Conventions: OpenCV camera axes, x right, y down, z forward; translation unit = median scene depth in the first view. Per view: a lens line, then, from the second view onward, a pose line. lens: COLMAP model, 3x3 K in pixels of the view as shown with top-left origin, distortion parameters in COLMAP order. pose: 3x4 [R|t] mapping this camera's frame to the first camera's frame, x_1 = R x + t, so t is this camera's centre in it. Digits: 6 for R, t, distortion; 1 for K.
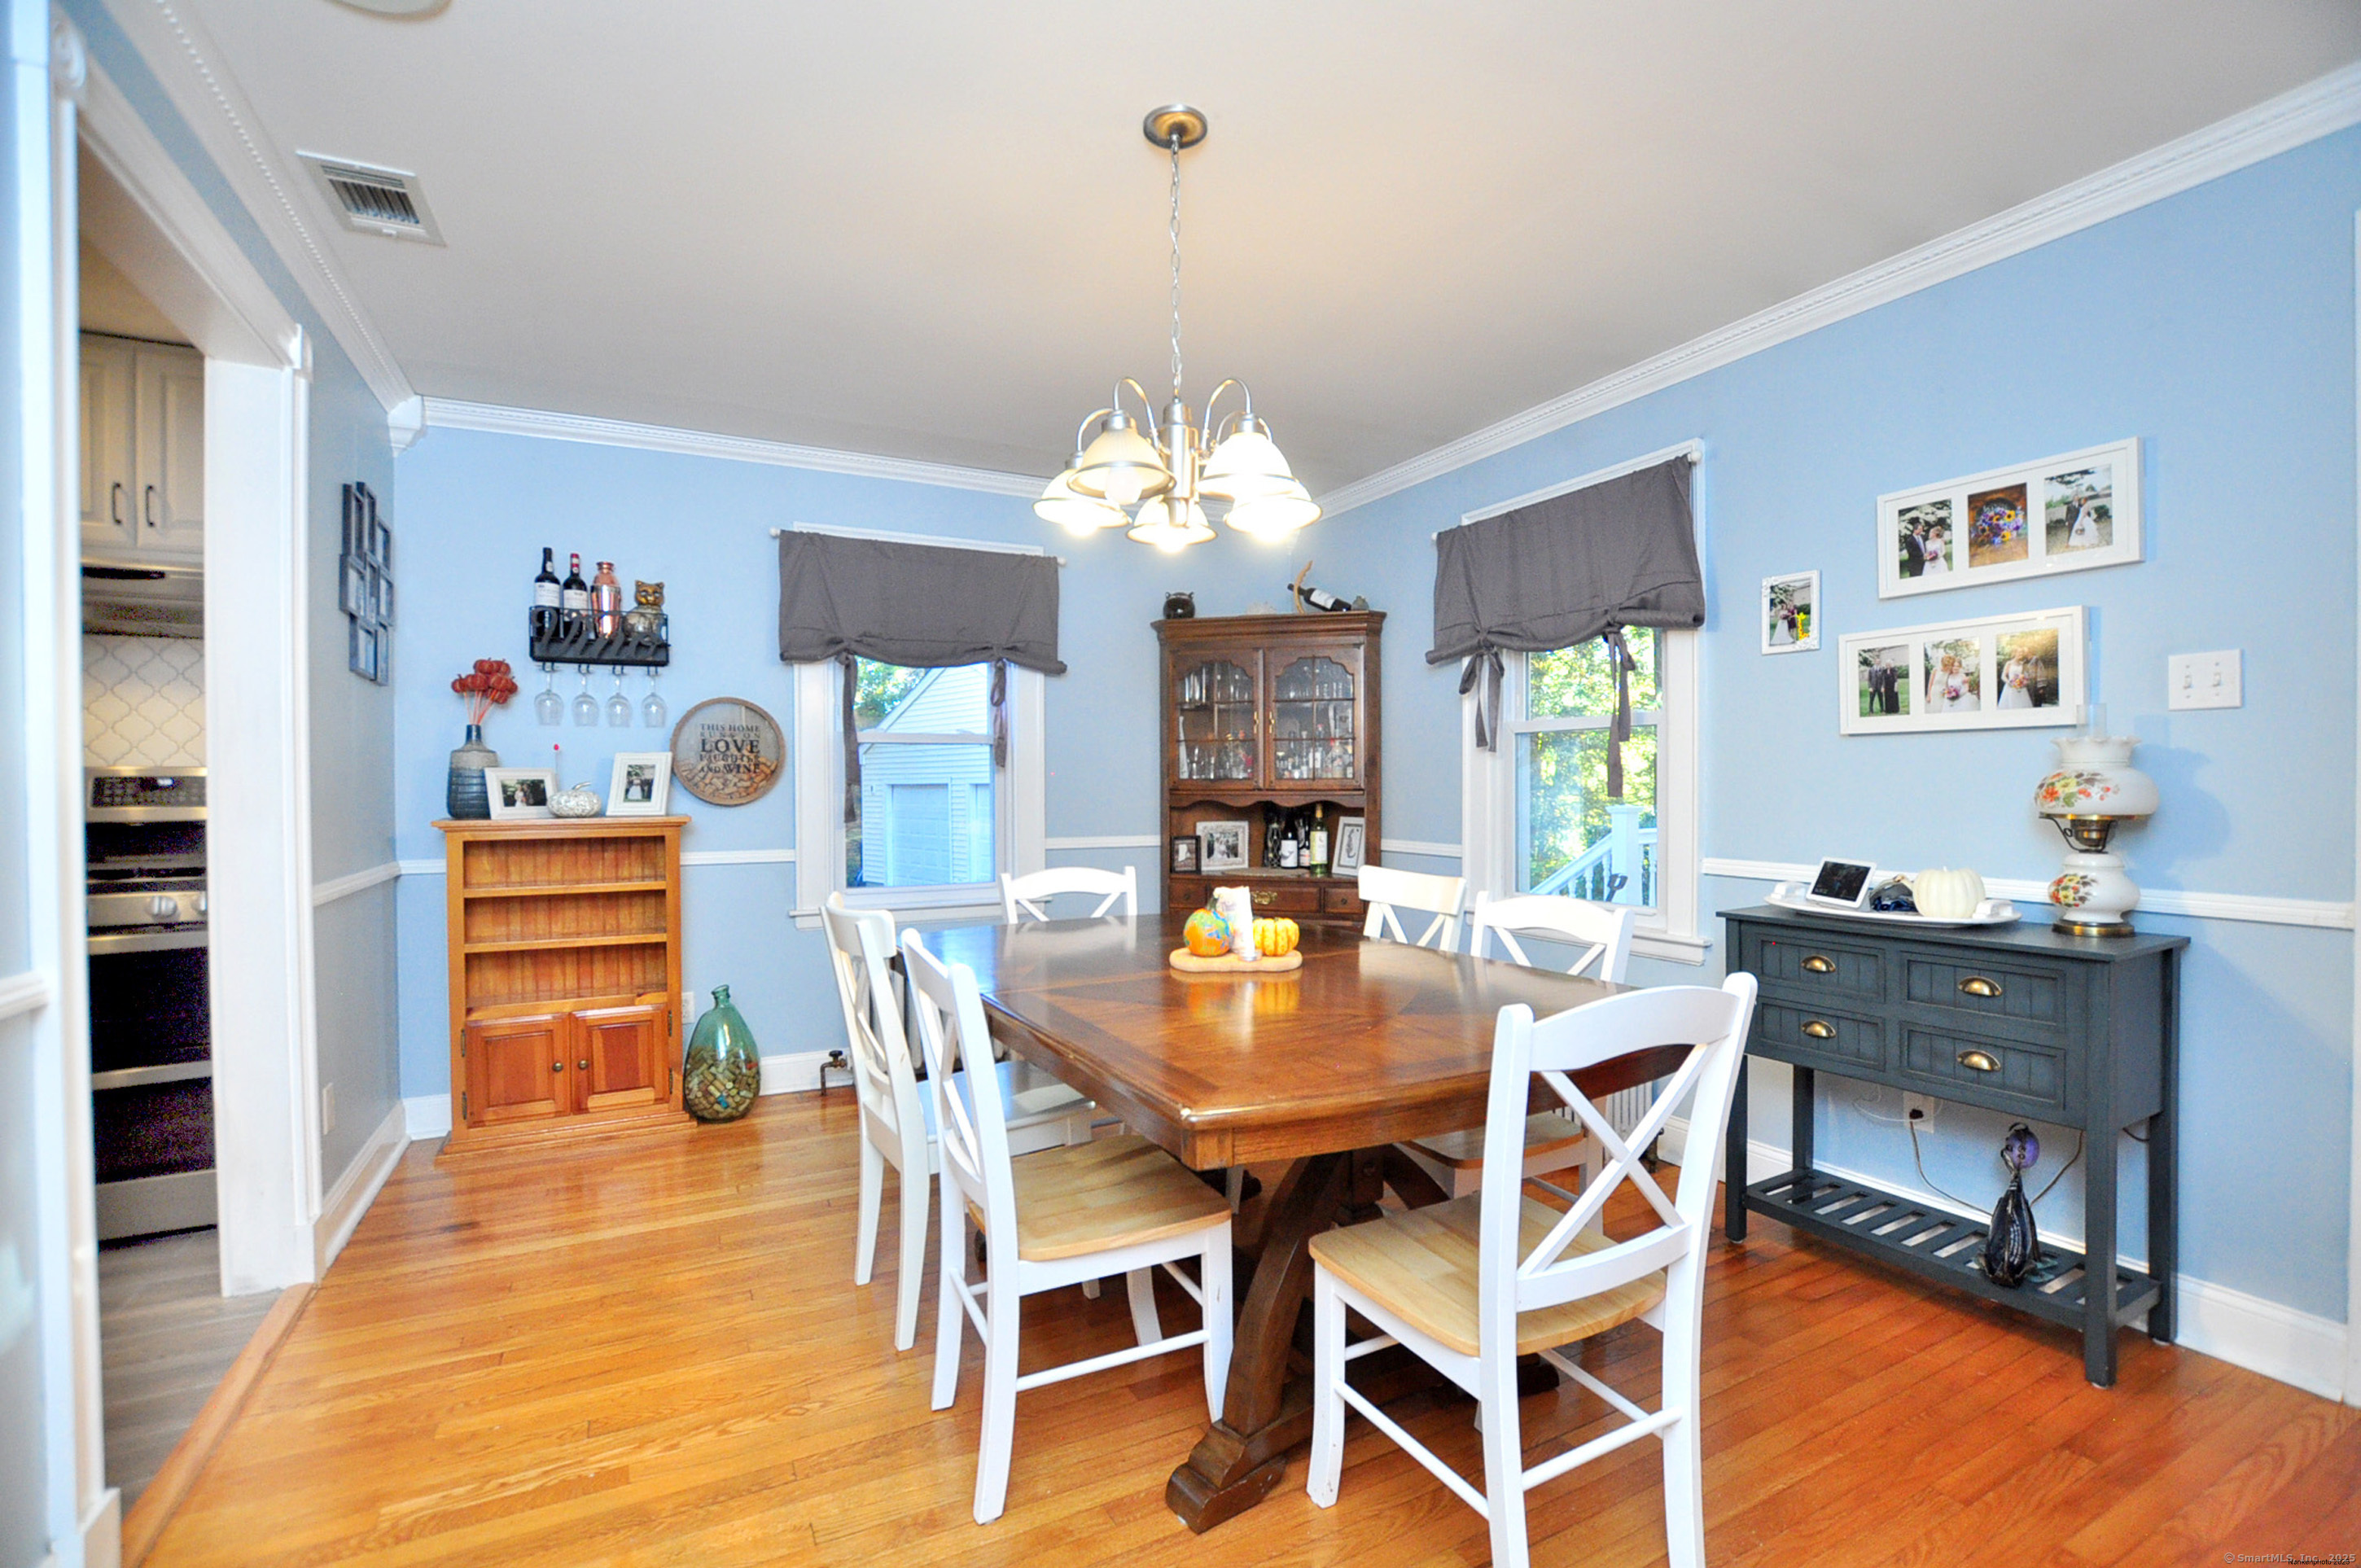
lens RADIAL K [[1035.1, 0, 1180.5], [0, 1035.1, 784.0], [0, 0, 1]] dist [-0.026176, 0.001068]
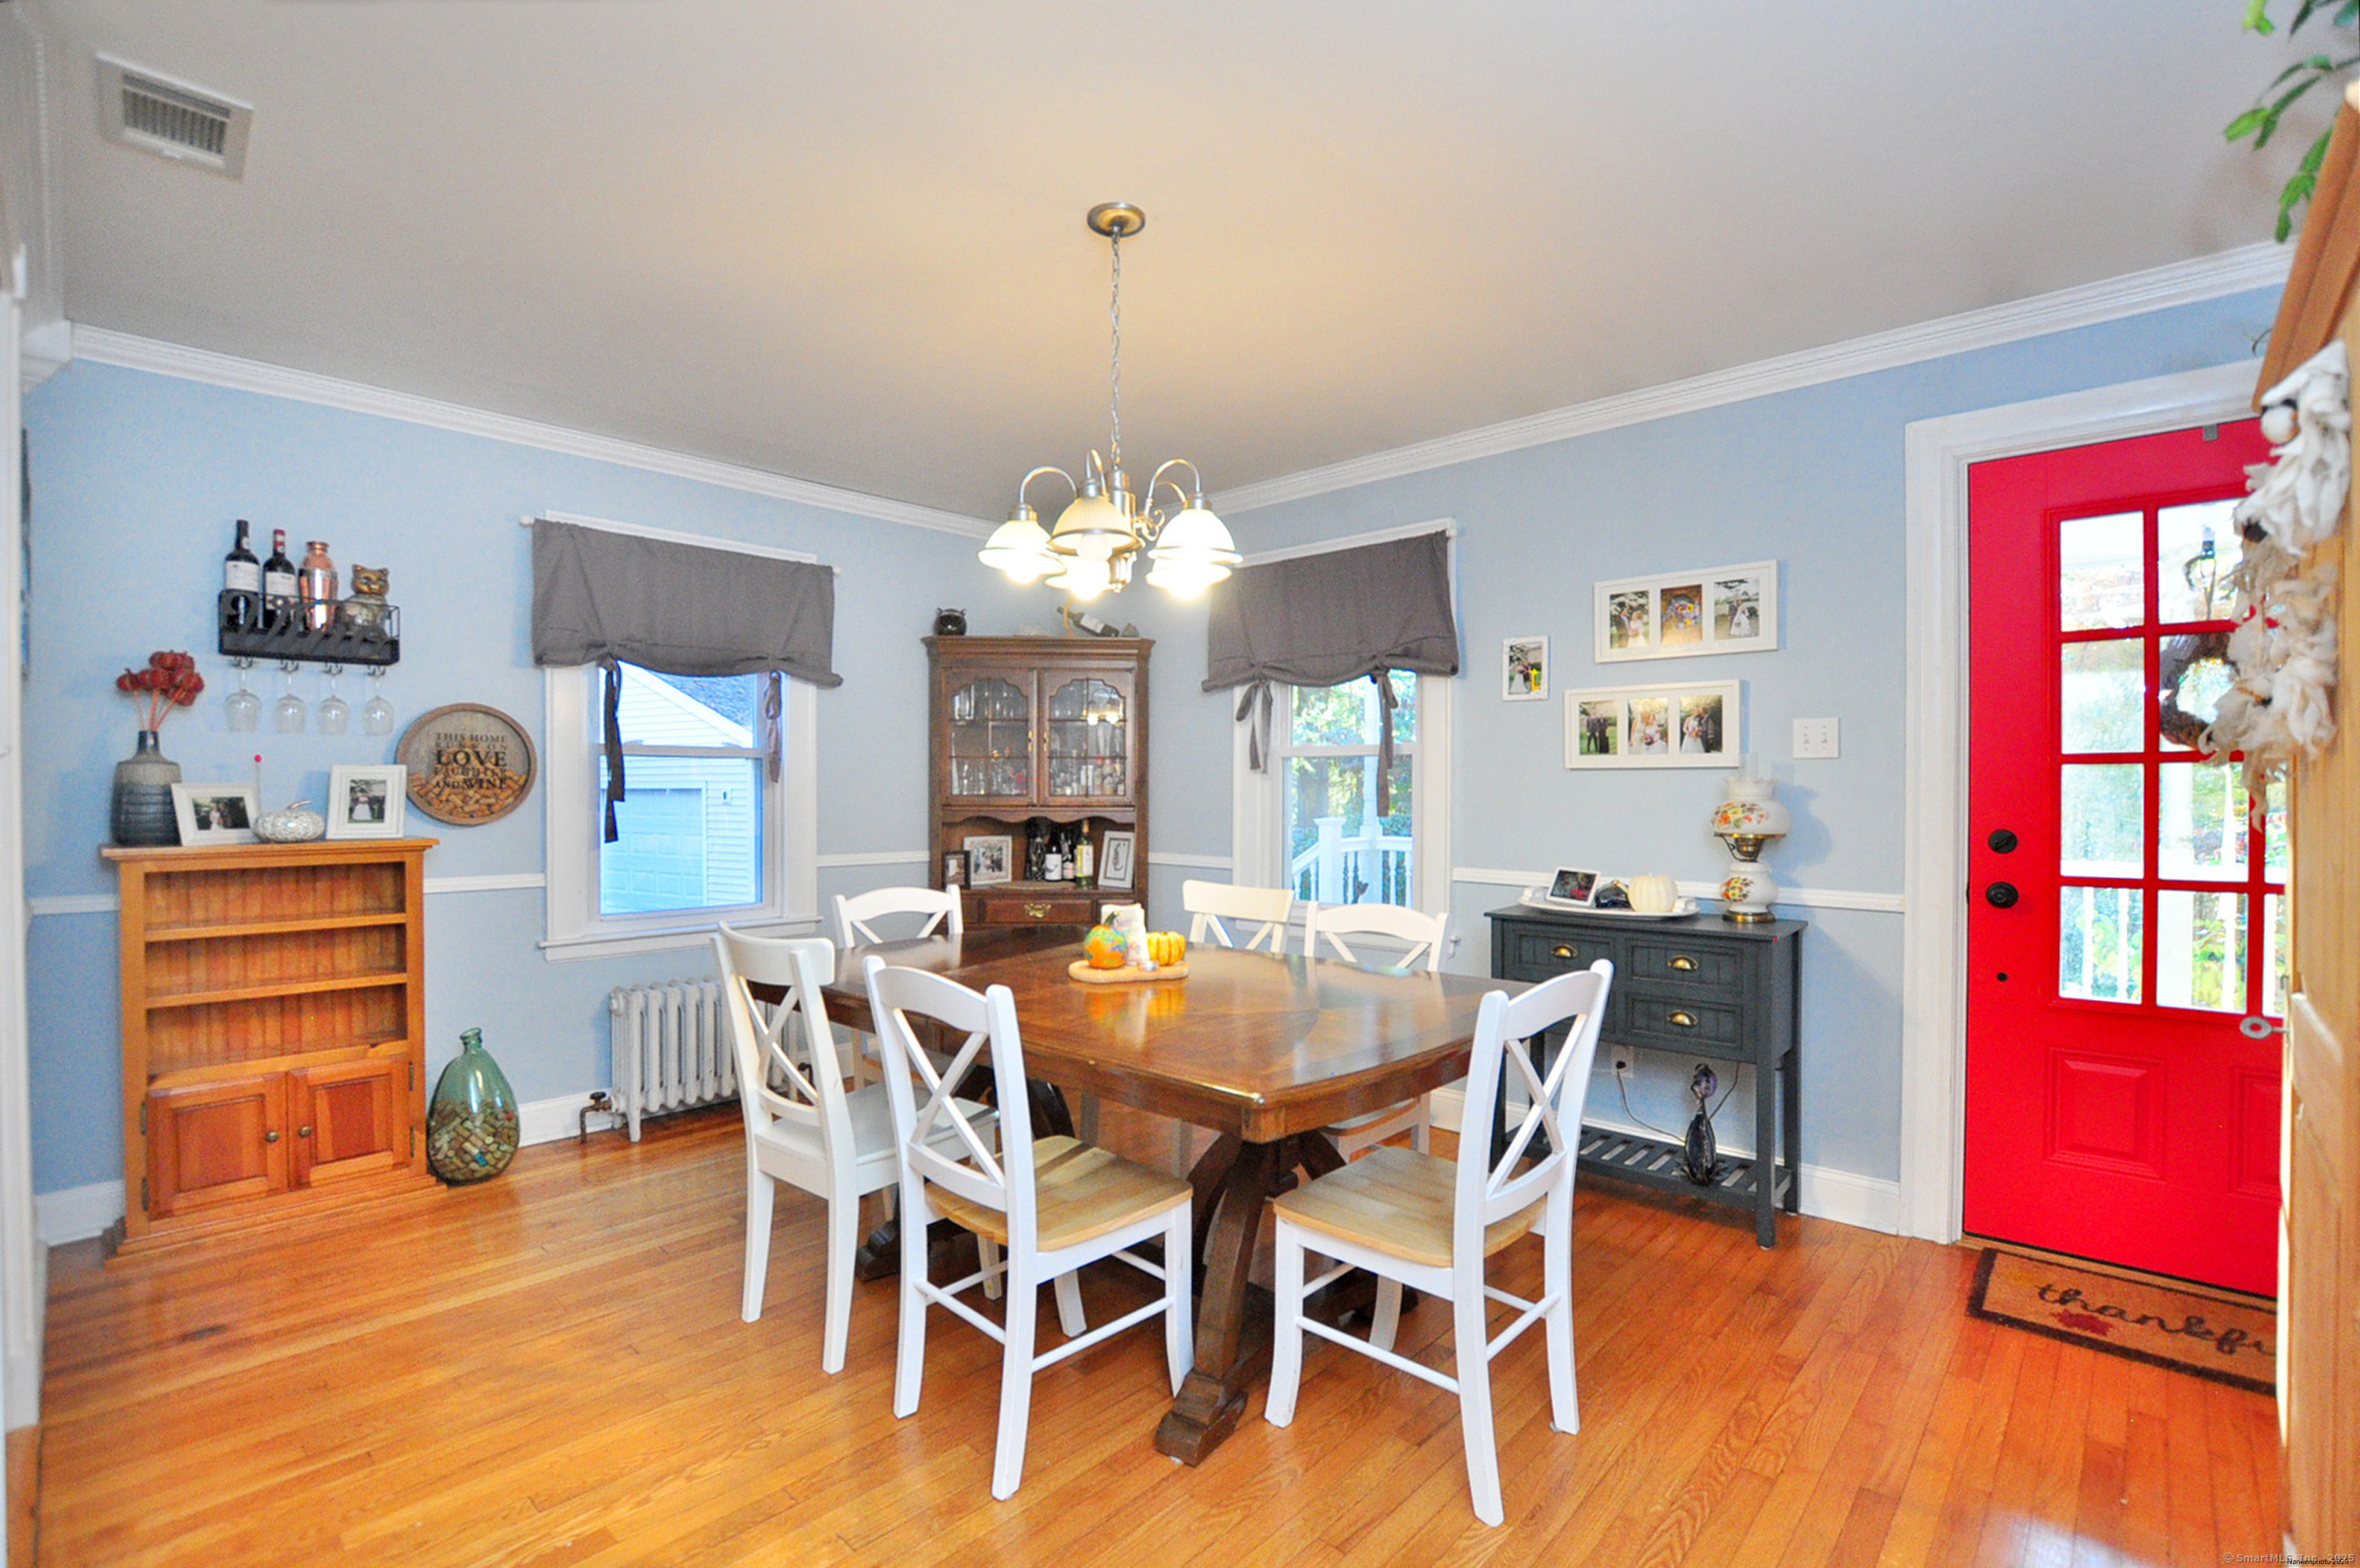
lens RADIAL K [[1057.7, 0, 1171.0], [0, 1057.7, 785.3], [0, 0, 1]] dist [-0.024053, 0.000330]
pose [[0.945440, 0.006738, 0.325727, -0.193104], [-0.005776, 0.999976, -0.003921, -0.016158], [-0.325745, 0.001826, 0.945456, -0.055391]]
